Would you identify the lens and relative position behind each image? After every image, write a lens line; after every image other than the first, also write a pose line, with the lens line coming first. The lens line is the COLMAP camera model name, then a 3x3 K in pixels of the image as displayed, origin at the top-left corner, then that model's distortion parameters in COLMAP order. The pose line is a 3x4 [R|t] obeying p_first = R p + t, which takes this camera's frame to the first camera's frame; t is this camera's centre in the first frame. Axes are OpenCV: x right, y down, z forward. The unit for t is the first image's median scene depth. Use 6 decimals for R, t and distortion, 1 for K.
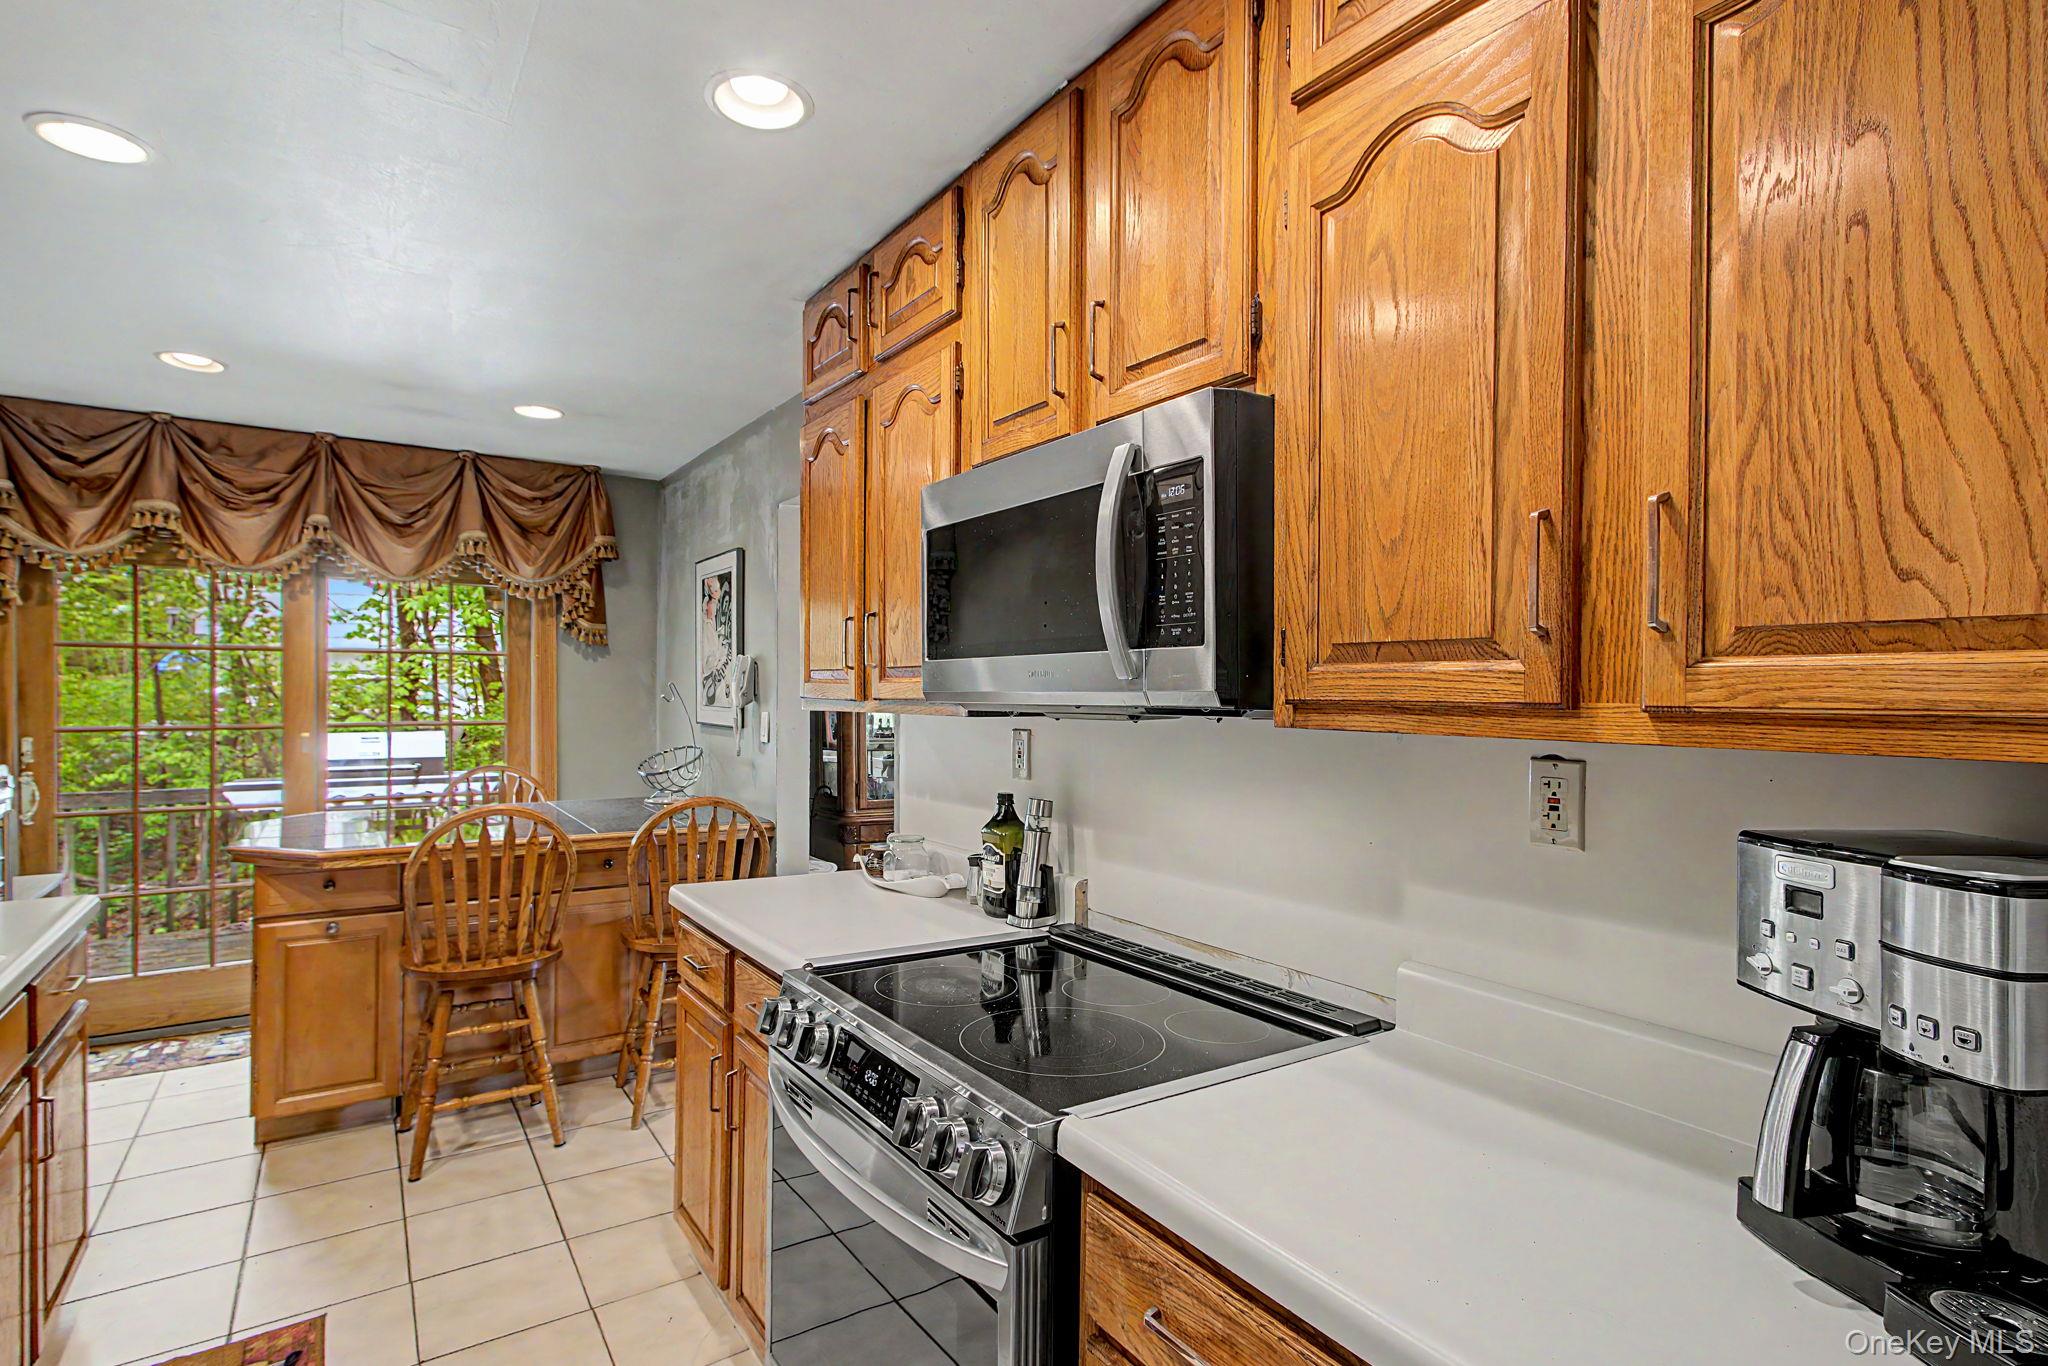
lens RADIAL K [[988.1, 0, 914.6], [0, 988.1, 697.8], [0, 0, 1]] dist [0.025491, -0.000298]
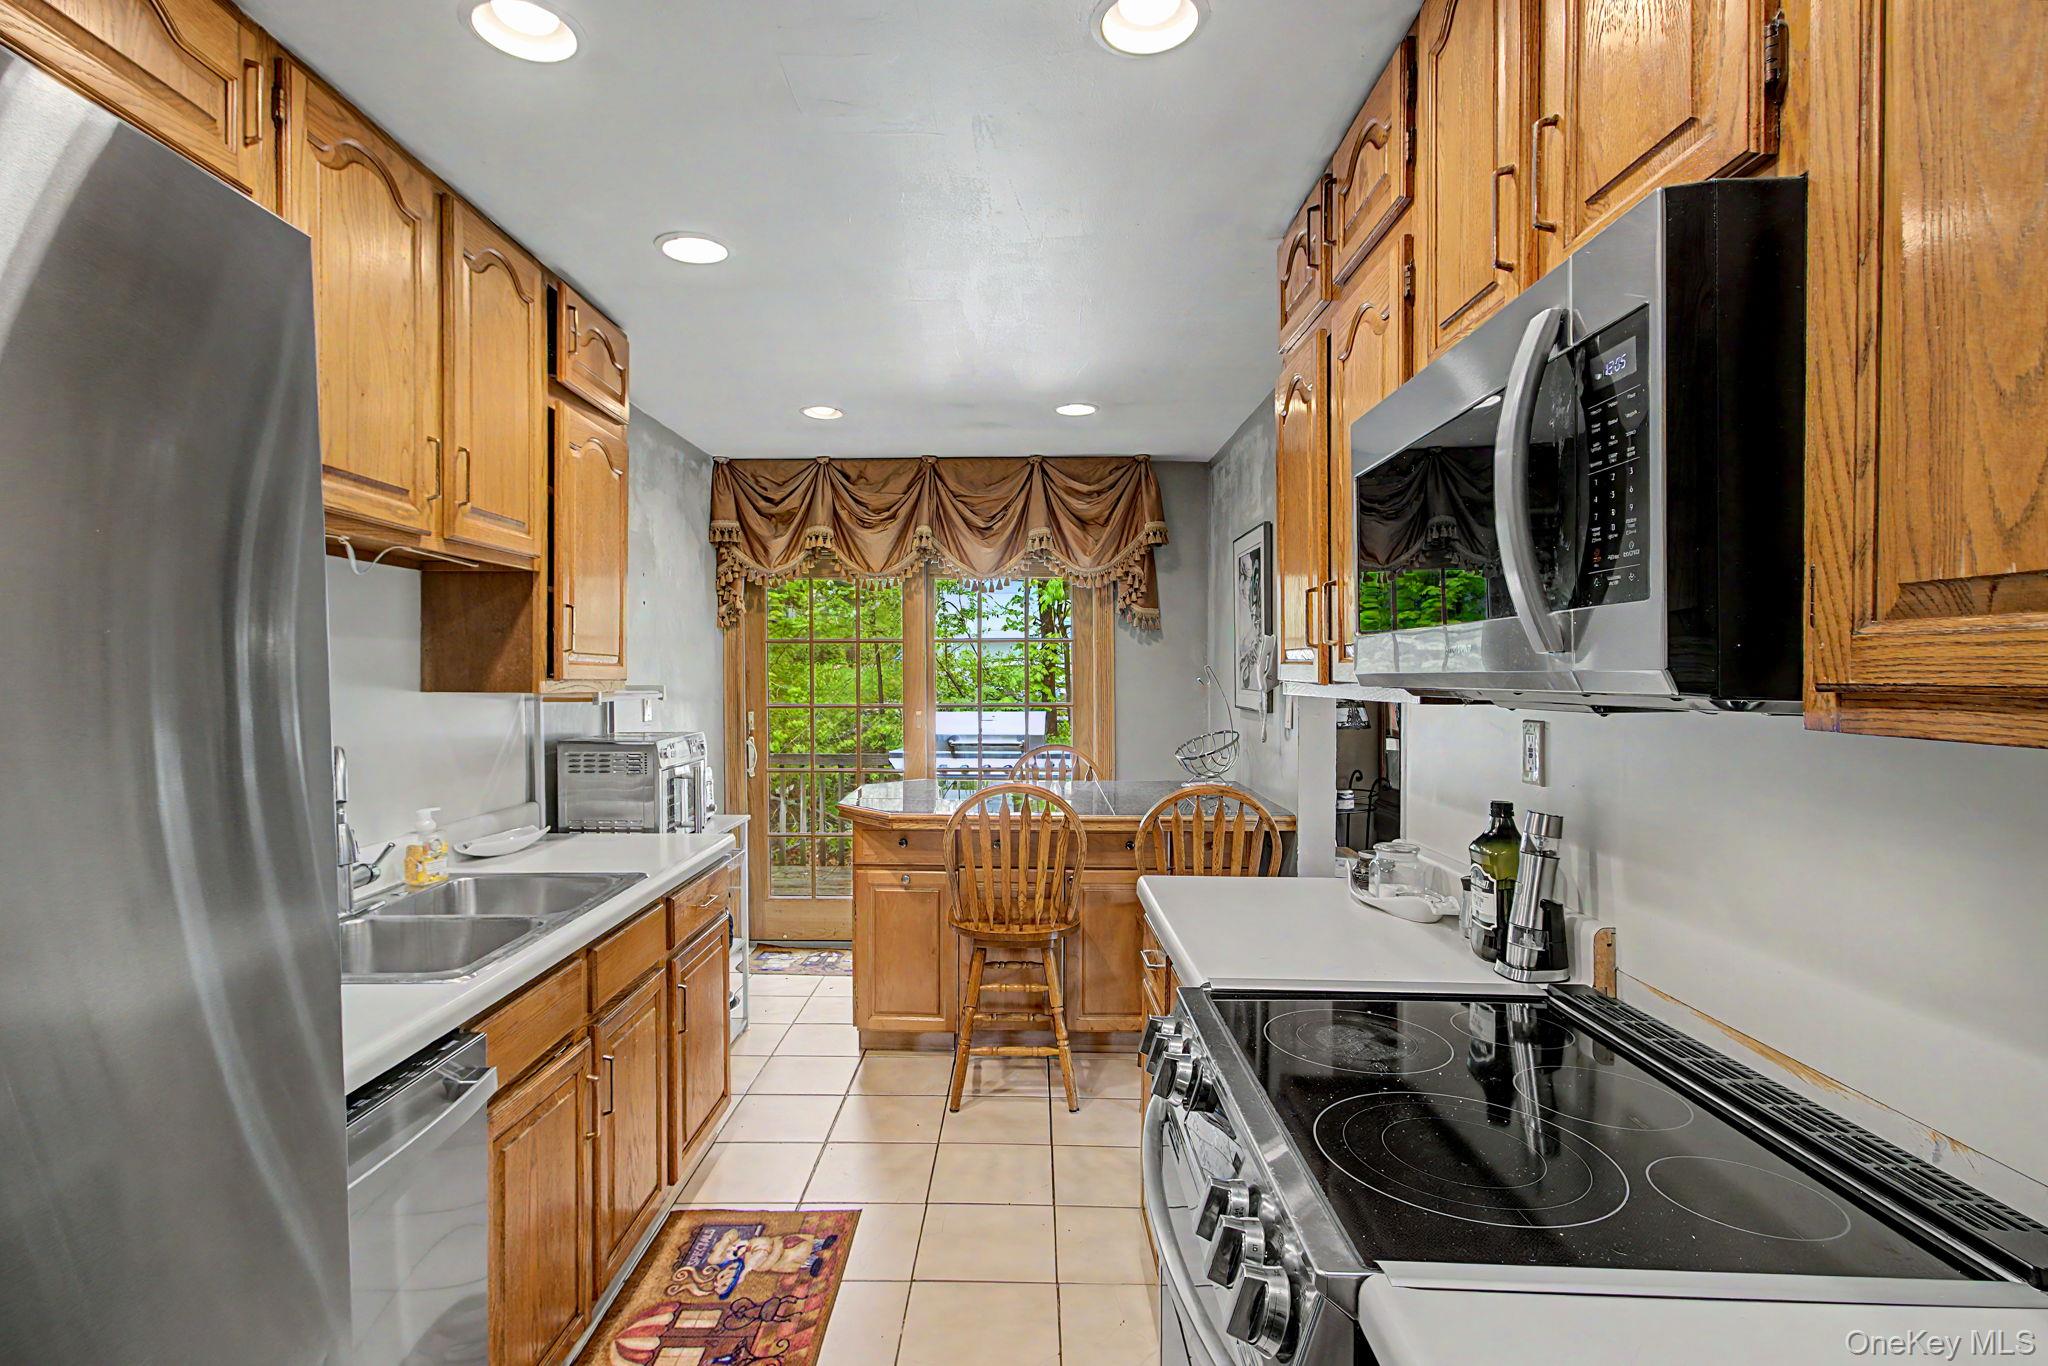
lens RADIAL K [[969.0, 0, 999.3], [0, 969.0, 686.9], [0, 0, 1]] dist [-0.011821, 0.030546]
pose [[0.852554, 0.000647, -0.522639, 0.103786], [0.003016, 0.999976, 0.006159, -0.000508], [0.522631, -0.006827, 0.852532, 0.097452]]
